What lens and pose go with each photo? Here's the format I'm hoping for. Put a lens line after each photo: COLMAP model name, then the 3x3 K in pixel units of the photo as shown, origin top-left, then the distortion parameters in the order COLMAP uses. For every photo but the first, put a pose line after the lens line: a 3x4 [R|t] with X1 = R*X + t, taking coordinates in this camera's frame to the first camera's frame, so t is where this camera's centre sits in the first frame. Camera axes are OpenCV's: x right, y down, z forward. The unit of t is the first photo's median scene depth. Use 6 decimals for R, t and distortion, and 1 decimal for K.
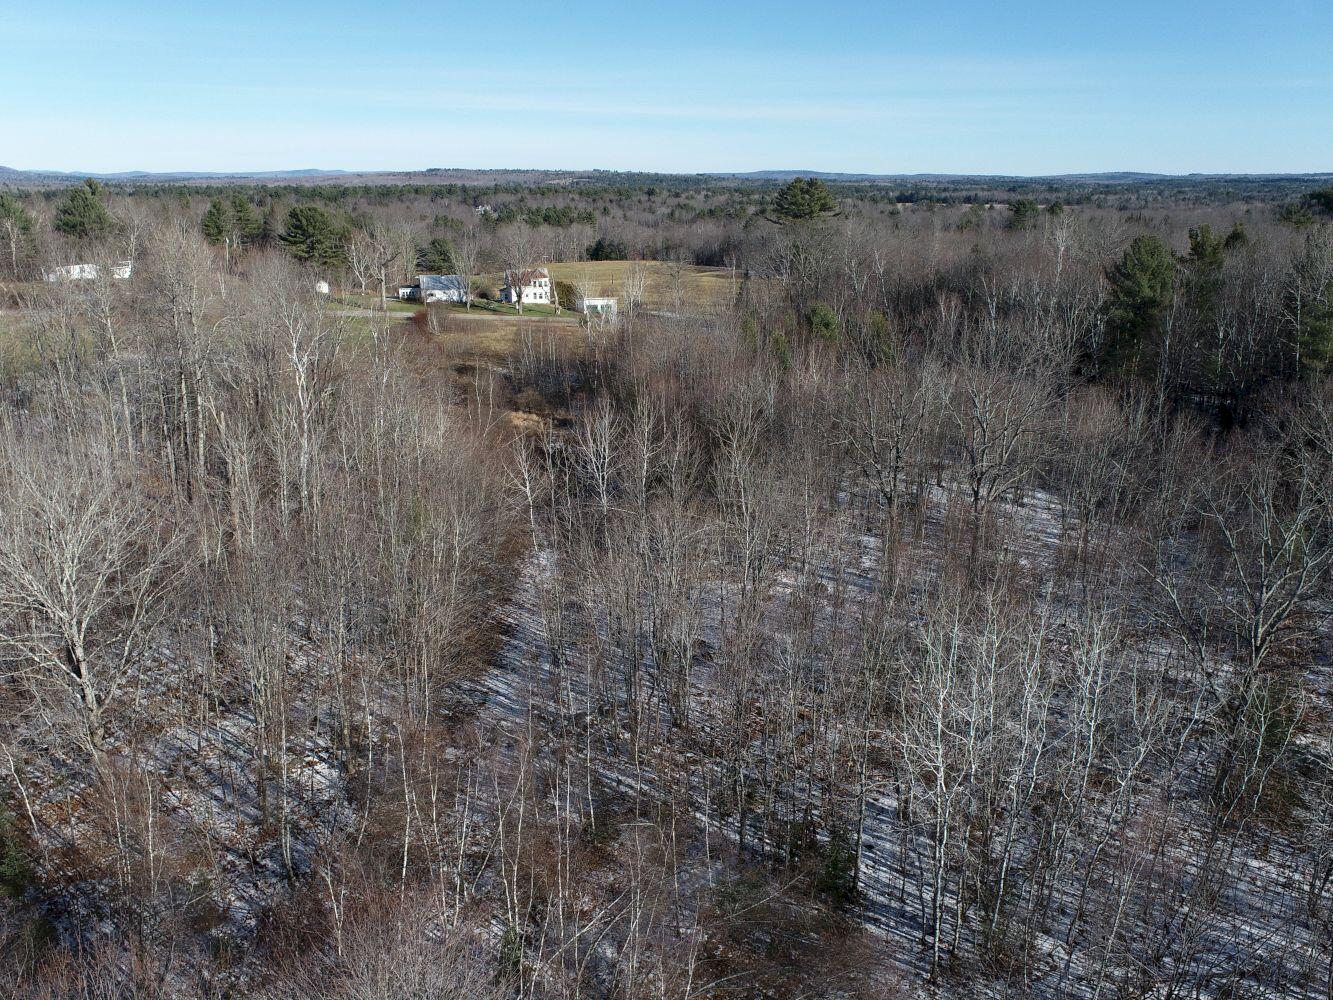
lens RADIAL K [[1011.9, 0, 667.1], [0, 1011.9, 505.2], [0, 0, 1]] dist [-0.016153, 0.008514]
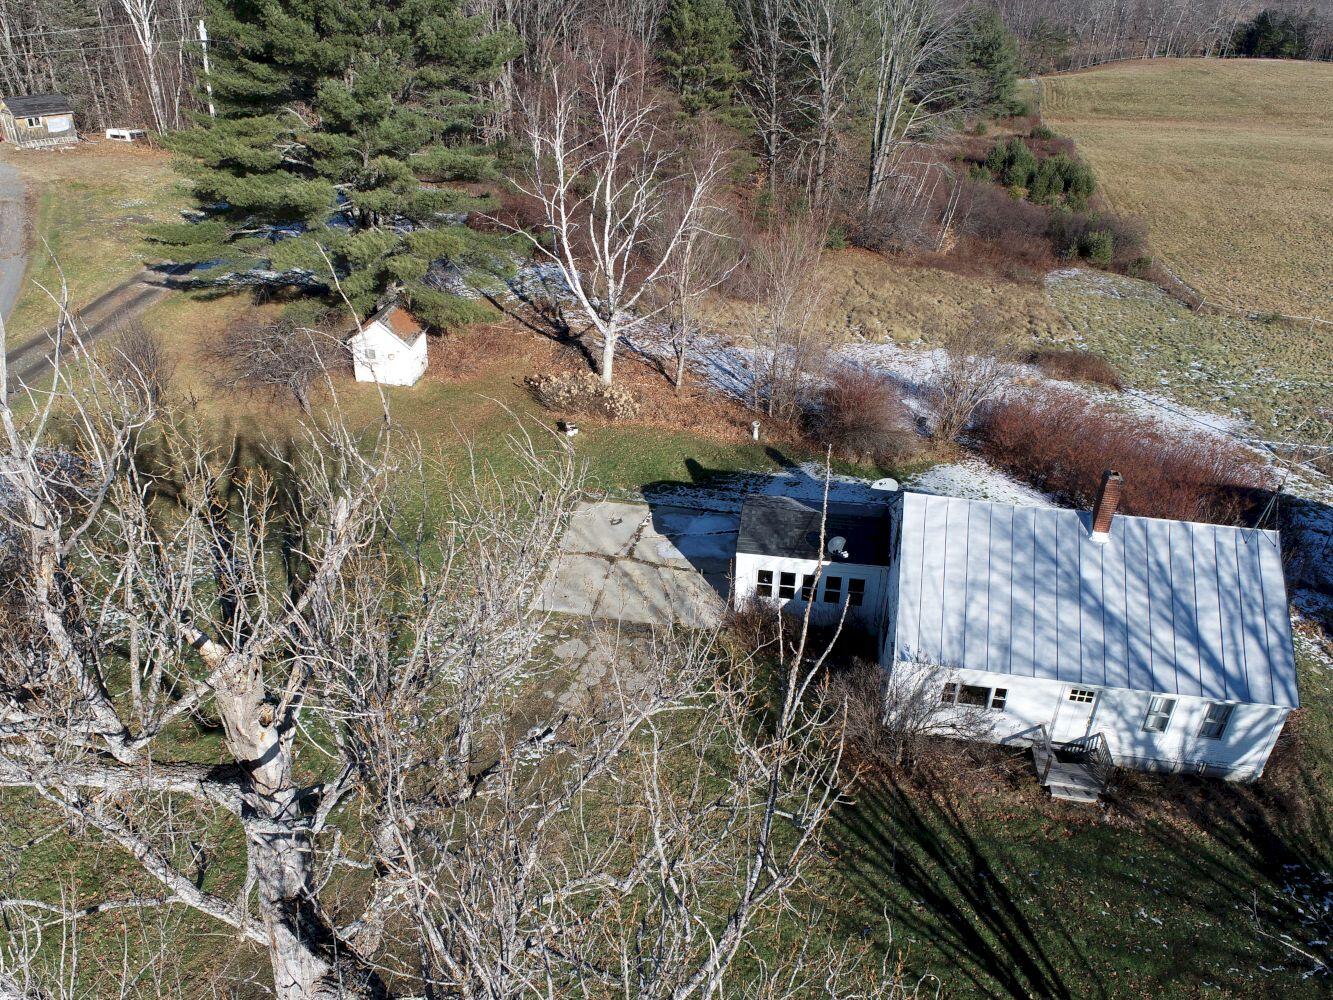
lens RADIAL K [[1011.9, 0, 672.5], [0, 1011.9, 488.1], [0, 0, 1]] dist [-0.016153, 0.008514]
pose [[0.897582, 0.237819, -0.371199, -0.380339], [-0.154230, 0.958202, 0.240961, -0.427858], [0.412989, -0.159032, 0.896744, 1.481061]]
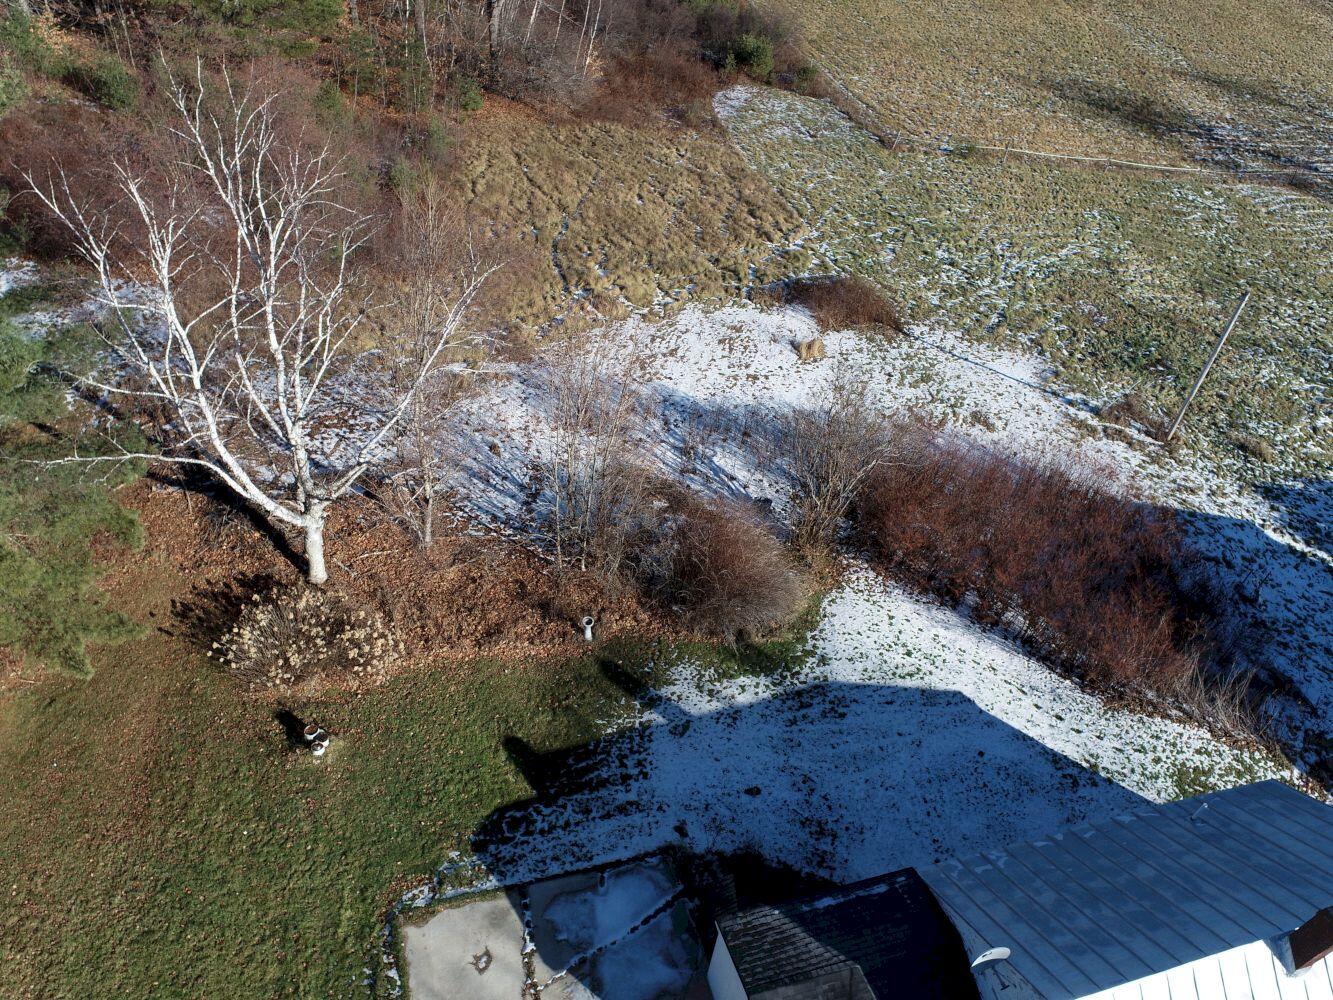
lens RADIAL K [[1011.9, 0, 668.5], [0, 1011.9, 502.1], [0, 0, 1]] dist [-0.016153, 0.008514]
pose [[0.995177, 0.081576, 0.054483, -0.453519], [-0.097441, 0.886174, 0.452990, -0.478755], [-0.011329, -0.456114, 0.889849, 1.573990]]
